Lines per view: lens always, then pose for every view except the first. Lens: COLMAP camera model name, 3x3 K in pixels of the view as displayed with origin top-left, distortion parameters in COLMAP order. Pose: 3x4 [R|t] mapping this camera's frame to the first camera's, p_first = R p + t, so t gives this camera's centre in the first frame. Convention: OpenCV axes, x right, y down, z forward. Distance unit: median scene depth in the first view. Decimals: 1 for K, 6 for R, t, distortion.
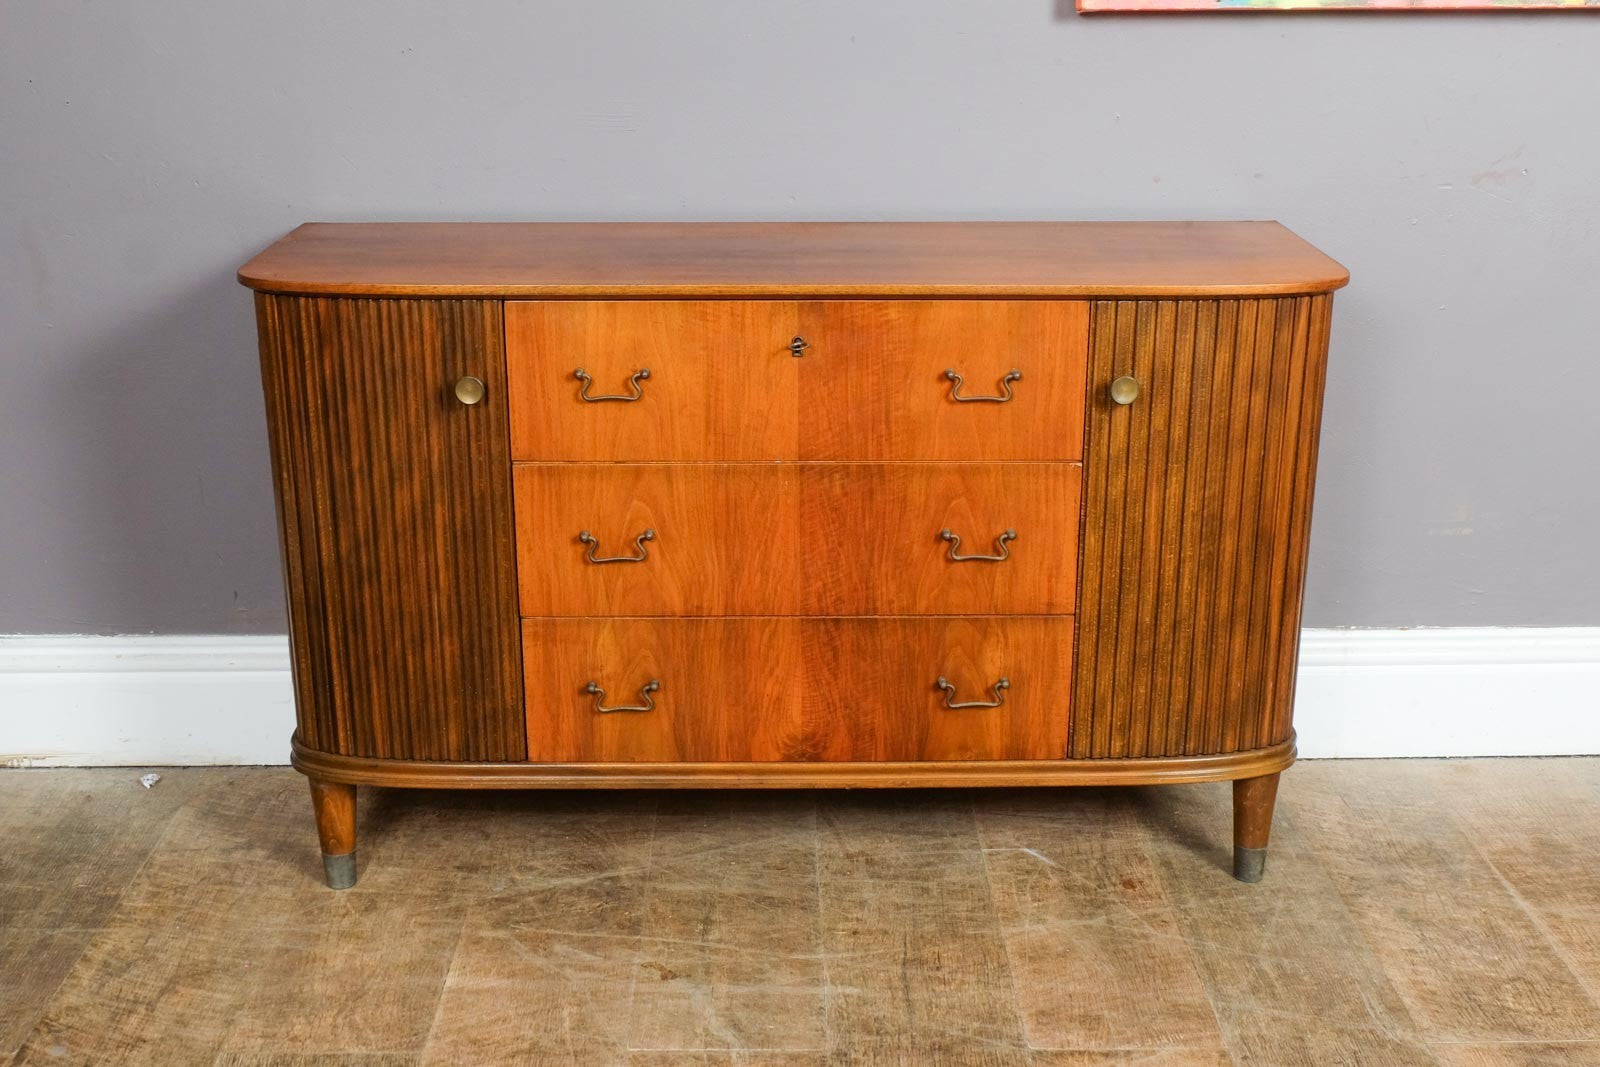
lens RADIAL K [[1951.7, 0, 819.8], [0, 1951.7, 592.1], [0, 0, 1]] dist [0.004437, 0.000000]
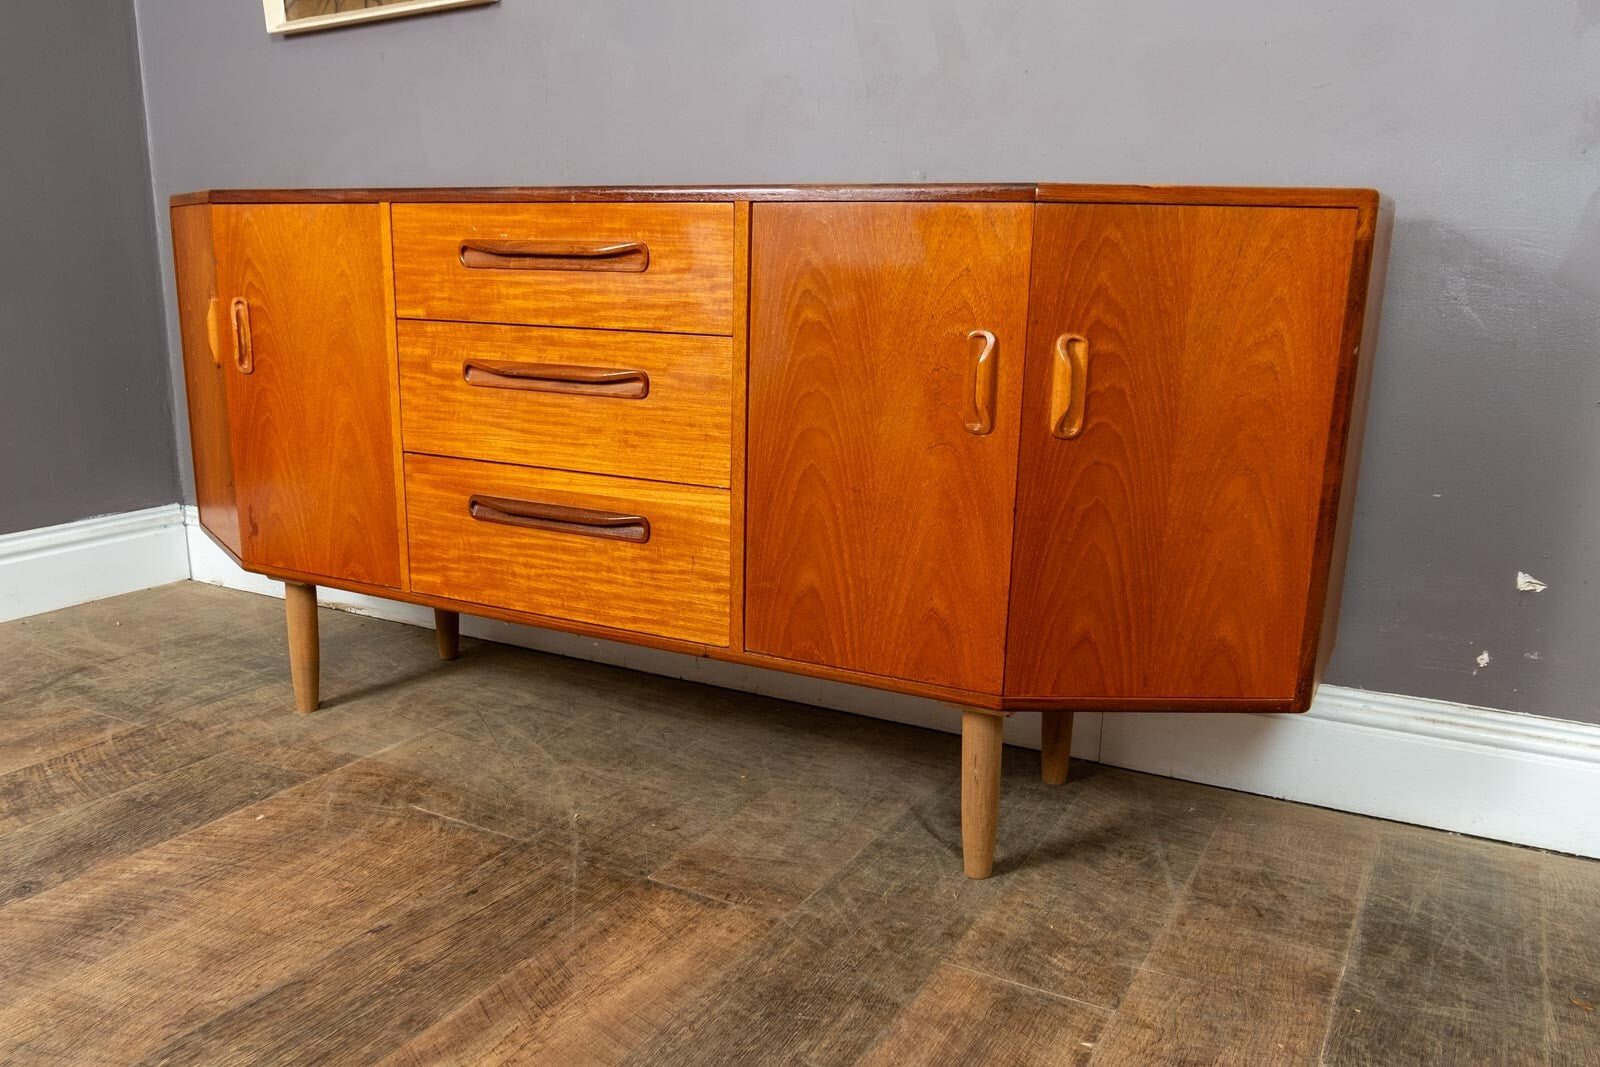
lens RADIAL K [[1315.0, 0, 744.3], [0, 1315.0, 615.4], [0, 0, 1]] dist [-0.045074, 0.055682]
pose [[0.851319, 0.147837, -0.503389, 0.526757], [-0.182671, 0.982966, -0.020248, 0.065374], [0.491820, 0.109192, 0.863823, 0.250130]]
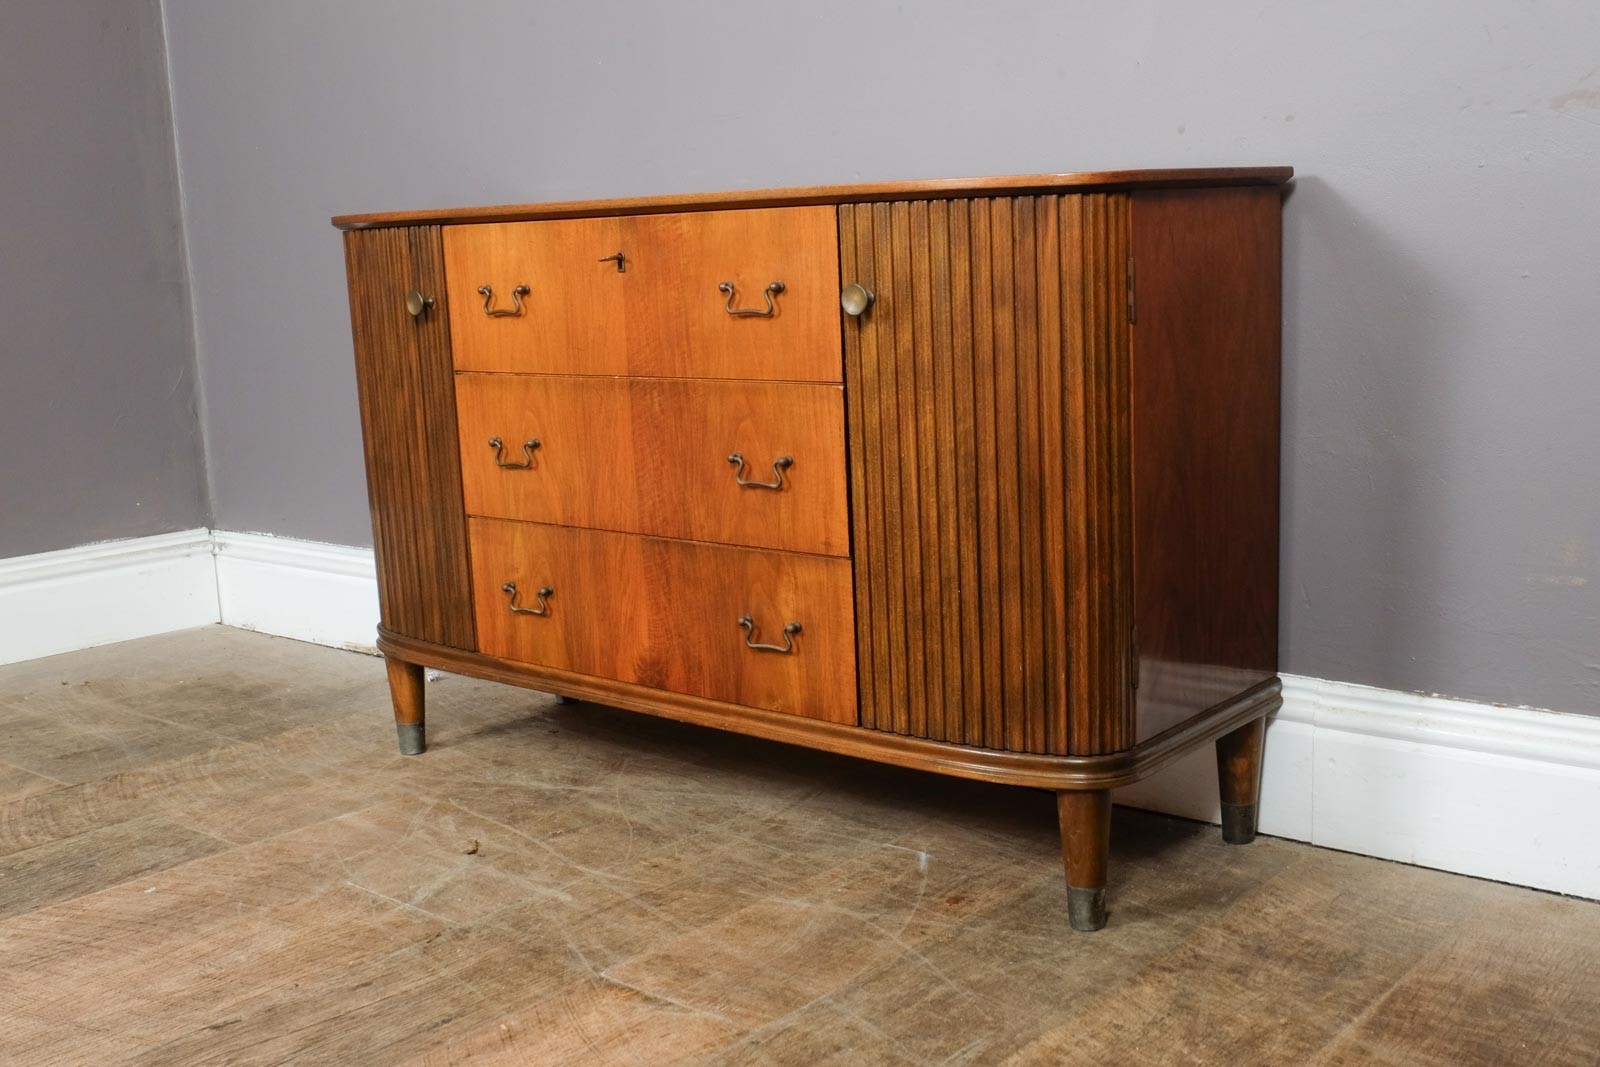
lens RADIAL K [[1765.8, 0, 810.3], [0, 1765.8, 585.2], [0, 0, 1]] dist [-0.007530, 0.000000]
pose [[0.744207, 0.097561, -0.660785, 0.667171], [-0.185080, 0.980660, -0.063656, 0.080226], [0.641795, 0.169671, 0.747871, 0.373096]]
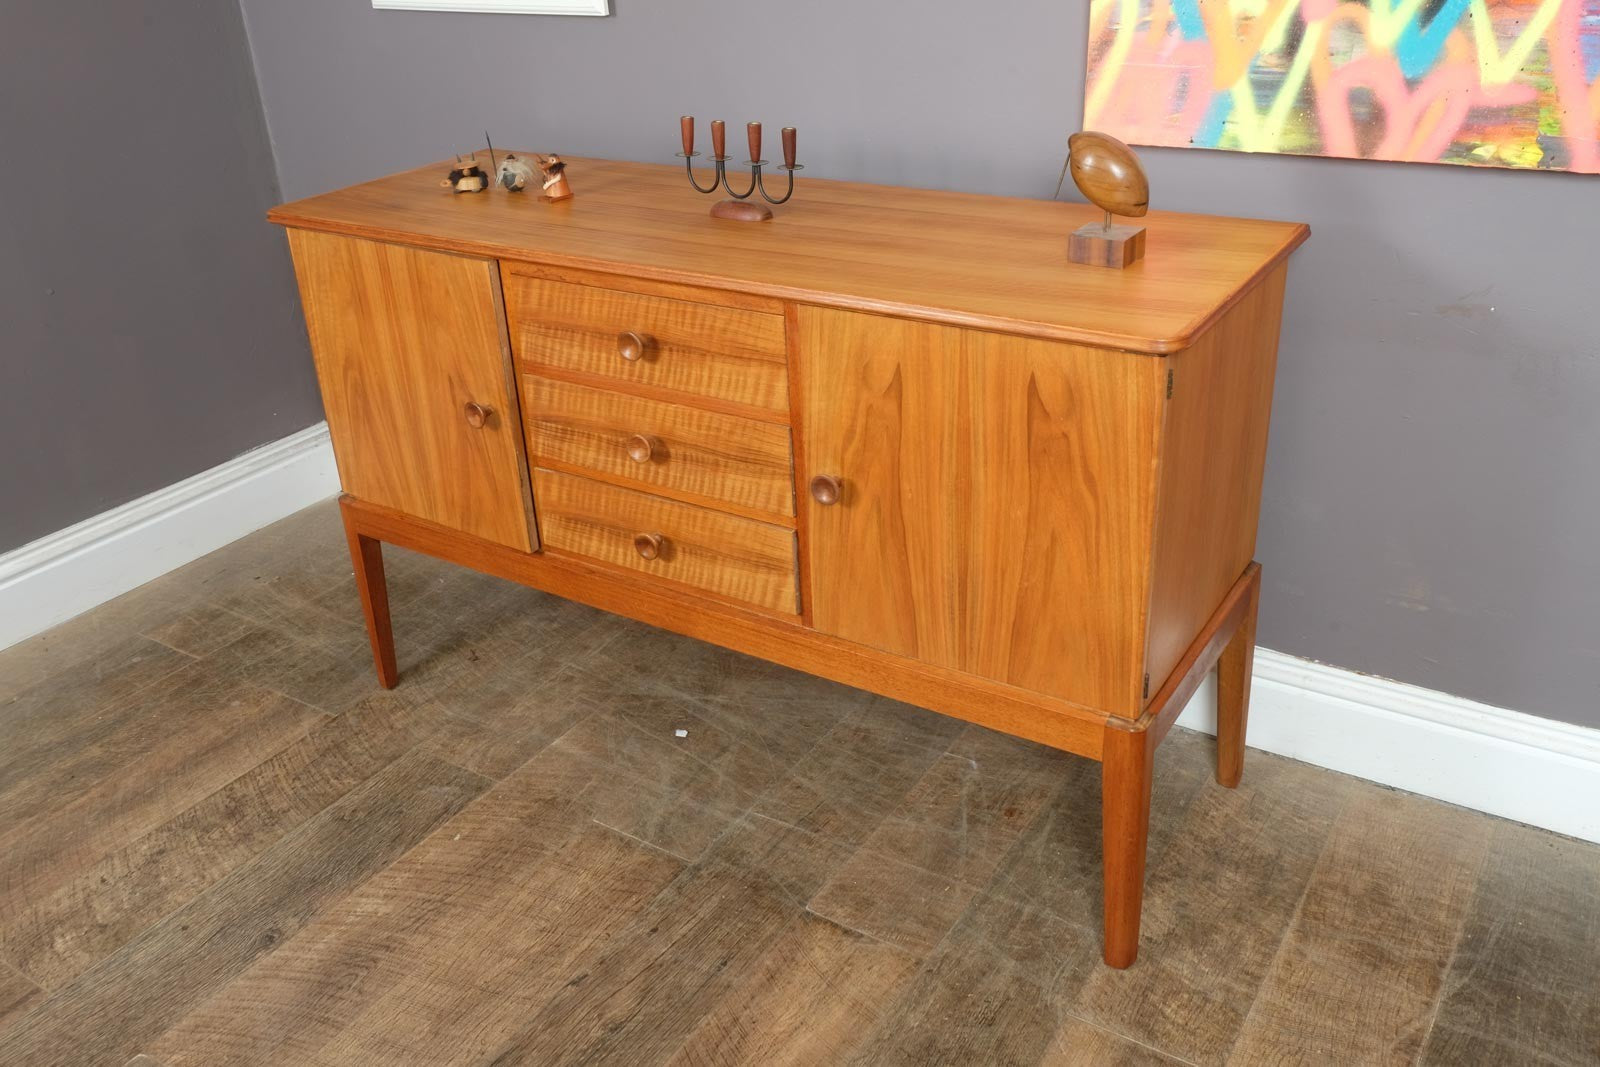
lens RADIAL K [[1391.7, 0, 794.8], [0, 1391.7, 548.9], [0, 0, 1]] dist [0.013561, -0.004201]
pose [[0.823867, 0.218644, -0.522913, 0.536967], [-0.139082, 0.972378, 0.187448, -0.199380], [0.549454, -0.081705, 0.831520, 0.151421]]
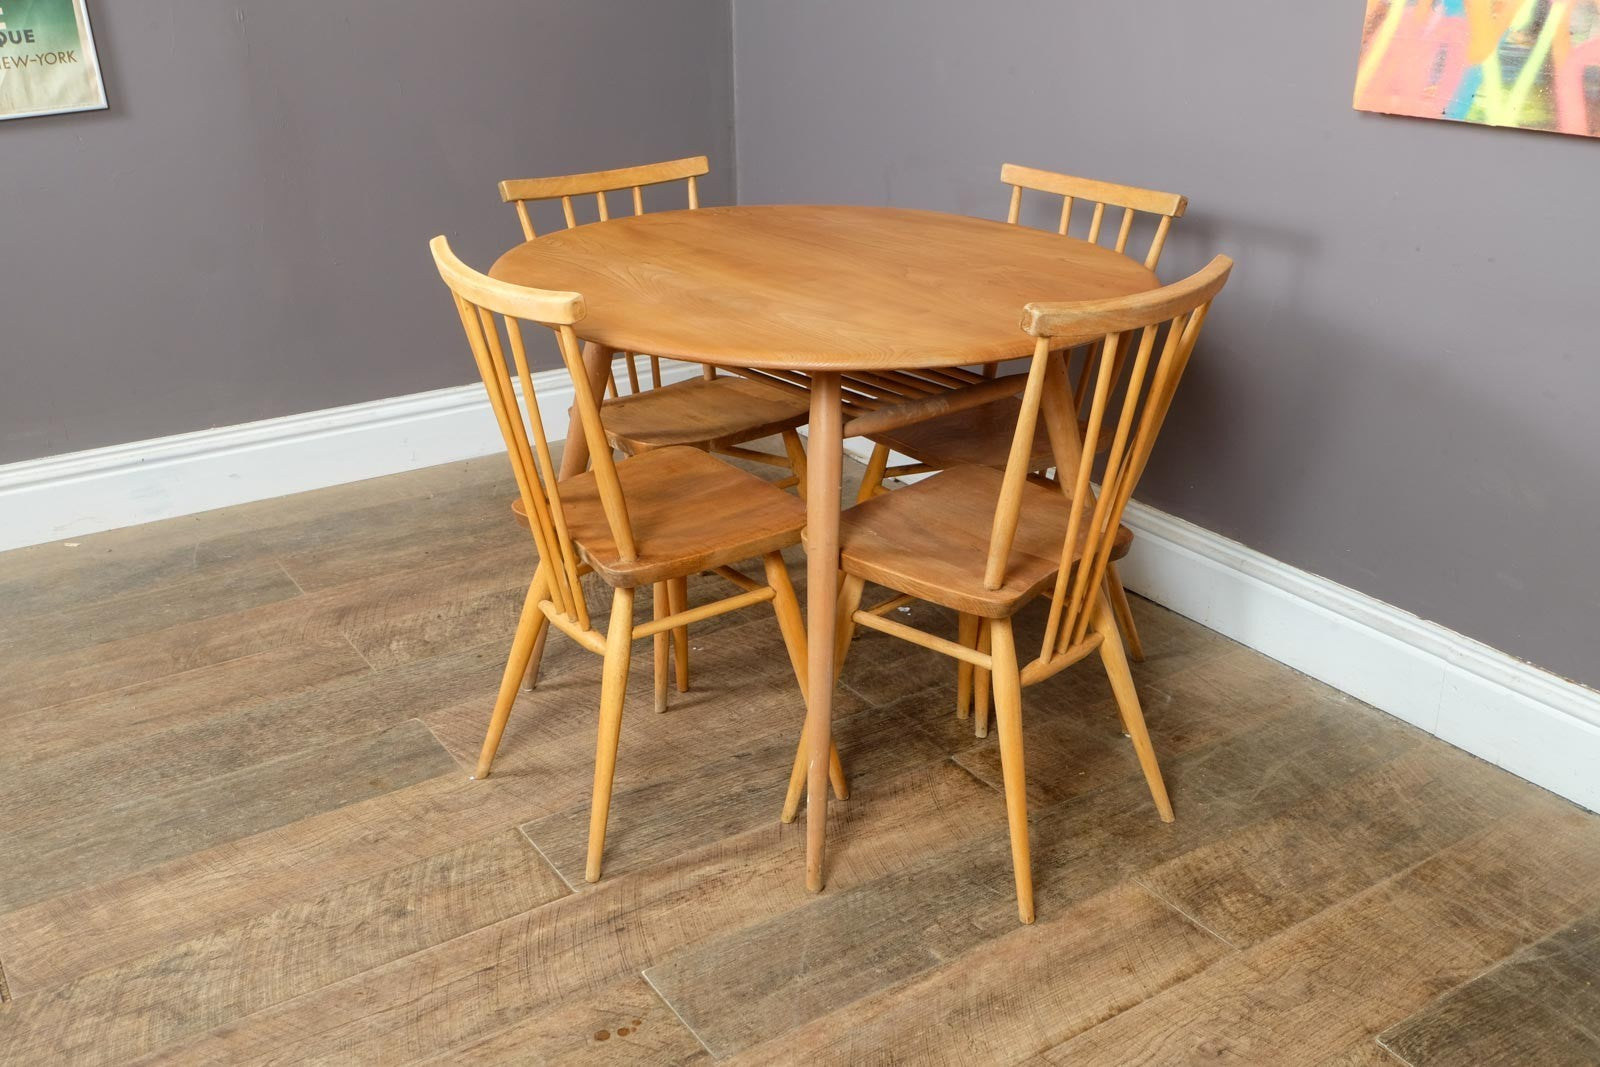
lens RADIAL K [[1592.0, 0, 789.9], [0, 1592.0, 544.7], [0, 0, 1]] dist [0.038995, 0.000000]
pose [[0.523126, 0.318552, -0.790483, 0.940597], [-0.270289, 0.941650, 0.200598, -0.145782], [0.808259, 0.108721, 0.578703, 0.108809]]
